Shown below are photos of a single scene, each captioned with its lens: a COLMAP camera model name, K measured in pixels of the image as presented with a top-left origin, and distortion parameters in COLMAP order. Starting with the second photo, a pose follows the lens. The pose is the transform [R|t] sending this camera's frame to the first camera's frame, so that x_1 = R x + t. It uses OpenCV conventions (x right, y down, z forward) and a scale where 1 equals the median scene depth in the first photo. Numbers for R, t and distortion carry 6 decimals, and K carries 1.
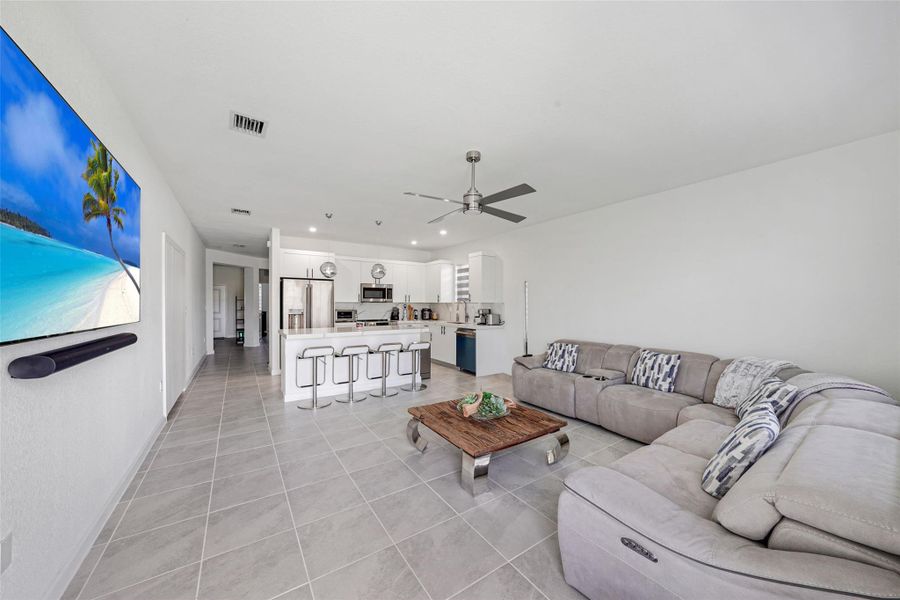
lens RADIAL K [[327.8, 0, 445.9], [0, 327.8, 308.7], [0, 0, 1]] dist [-0.000279, 0.000184]
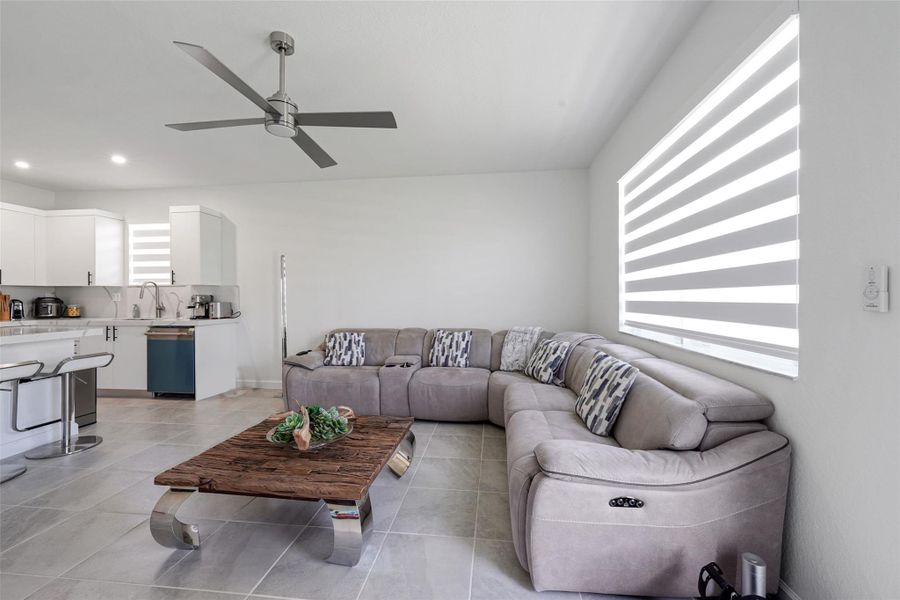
lens RADIAL K [[371.4, 0, 450.0], [0, 371.4, 300.0], [0, 0, 1]] dist [0.015384, 0.000036]
pose [[0.643249, -0.009410, 0.765600, -0.158632], [0.019352, 0.999805, -0.003971, 0.027356], [-0.765413, 0.017370, 0.643305, 0.168638]]
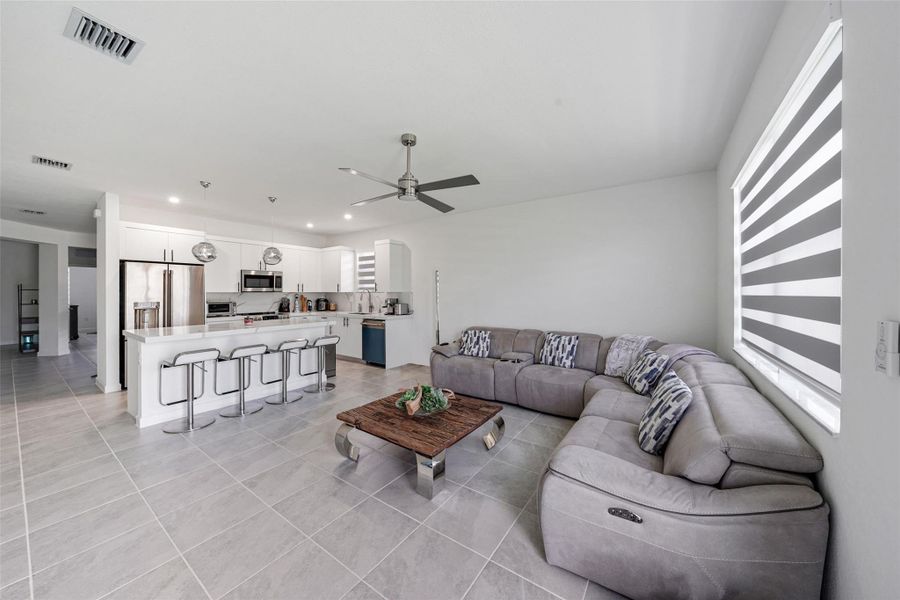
lens RADIAL K [[325.4, 0, 450.1], [0, 325.4, 293.8], [0, 0, 1]] dist [-0.002602, 0.000151]
pose [[0.928833, -0.007462, 0.370423, -0.092799], [0.011199, 0.999906, -0.007937, -0.004169], [-0.370329, 0.011520, 0.928829, 0.047132]]
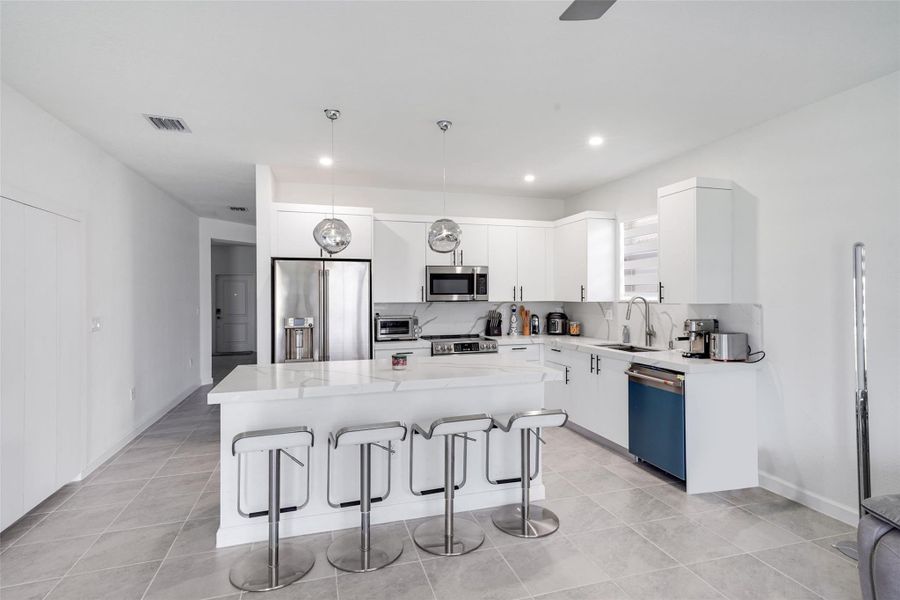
lens RADIAL K [[445.8, 0, 453.6], [0, 445.8, 295.5], [0, 0, 1]] dist [0.002784, 0.001088]
pose [[0.959620, -0.008549, -0.281169, -0.026937], [0.004681, 0.999885, -0.014428, -0.025426], [0.281260, 0.012529, 0.959550, 0.441413]]
